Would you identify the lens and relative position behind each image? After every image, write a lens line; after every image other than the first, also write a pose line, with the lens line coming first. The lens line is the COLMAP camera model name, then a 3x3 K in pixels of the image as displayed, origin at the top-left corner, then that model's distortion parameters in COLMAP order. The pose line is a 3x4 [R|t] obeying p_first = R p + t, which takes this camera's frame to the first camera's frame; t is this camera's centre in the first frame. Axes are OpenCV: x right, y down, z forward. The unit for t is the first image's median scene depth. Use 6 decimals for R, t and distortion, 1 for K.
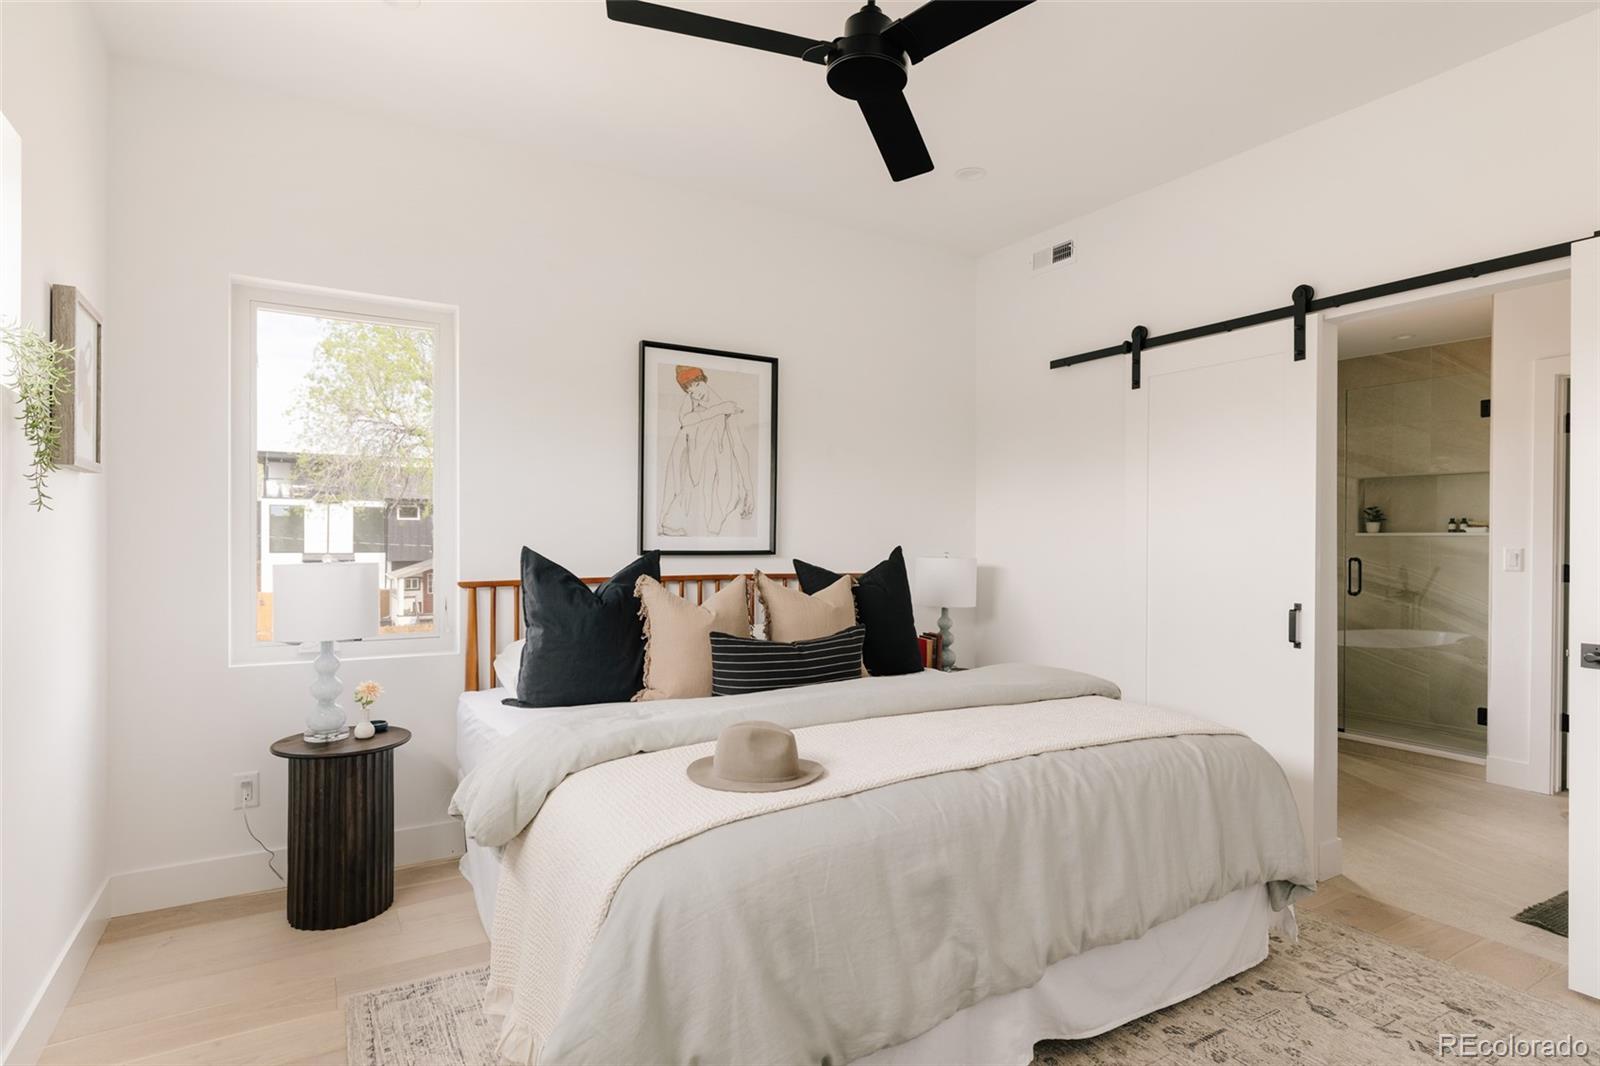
lens RADIAL K [[817.5, 0, 858.4], [0, 817.5, 545.1], [0, 0, 1]] dist [-0.001364, -0.000237]
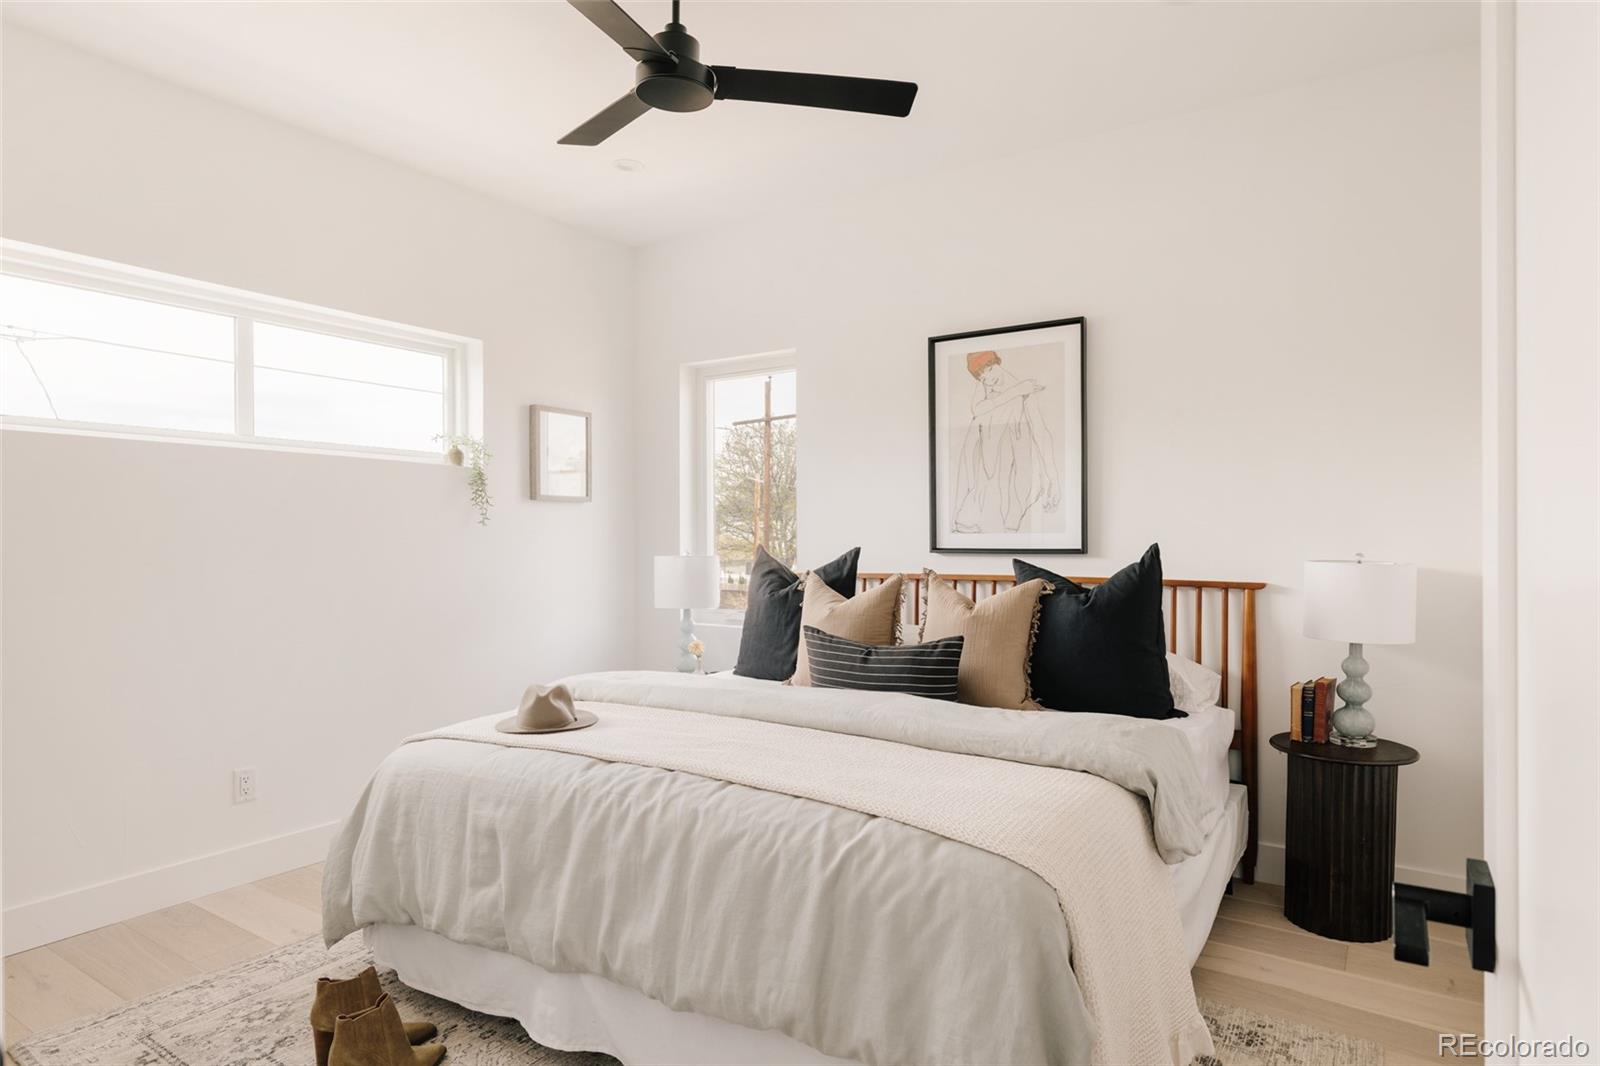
lens RADIAL K [[906.7, 0, 804.3], [0, 906.7, 540.6], [0, 0, 1]] dist [0.000425, -0.001080]
pose [[0.426284, -0.003649, -0.904582, 0.652811], [-0.000127, 0.999992, -0.004093, 0.001748], [0.904589, 0.001860, 0.426280, 0.380883]]
